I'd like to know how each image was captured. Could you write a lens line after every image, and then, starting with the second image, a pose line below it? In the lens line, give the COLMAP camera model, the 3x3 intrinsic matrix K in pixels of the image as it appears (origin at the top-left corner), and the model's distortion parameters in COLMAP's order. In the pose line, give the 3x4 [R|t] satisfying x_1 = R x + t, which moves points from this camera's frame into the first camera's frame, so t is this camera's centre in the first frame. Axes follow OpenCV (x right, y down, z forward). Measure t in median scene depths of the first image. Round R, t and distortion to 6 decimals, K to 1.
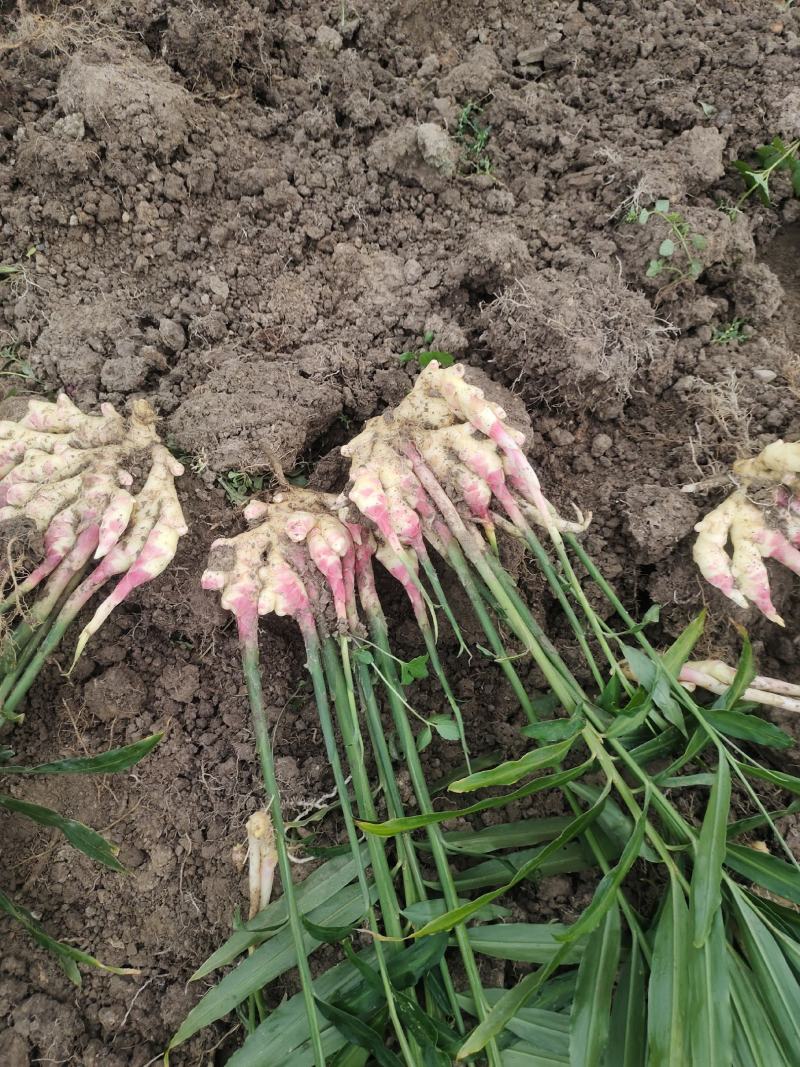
lens RADIAL K [[816.1, 0, 400.0], [0, 816.1, 533.5], [0, 0, 1]] dist [0.025062, -0.003083]
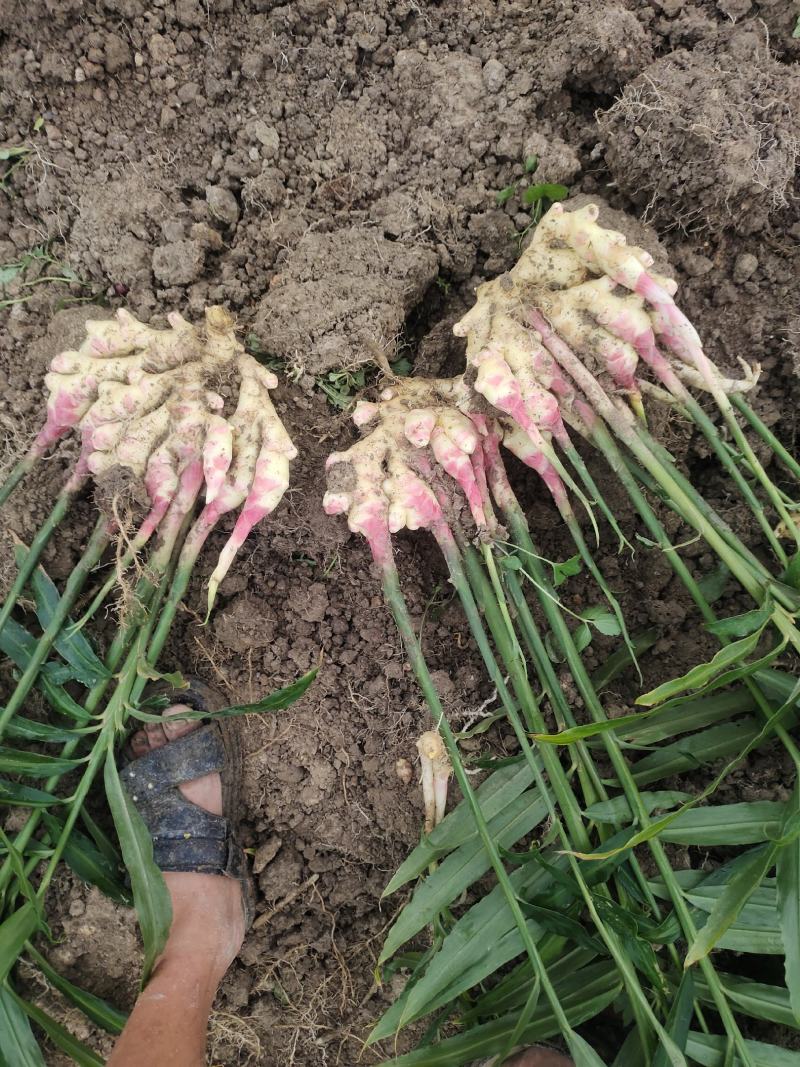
lens RADIAL K [[806.1, 0, 400.0], [0, 806.1, 533.5], [0, 0, 1]] dist [0.026272, -0.029035]
pose [[0.990255, -0.124455, -0.062491, -0.096448], [0.135887, 0.961715, 0.237988, -0.100321], [0.030479, -0.244160, 0.969256, 0.122273]]
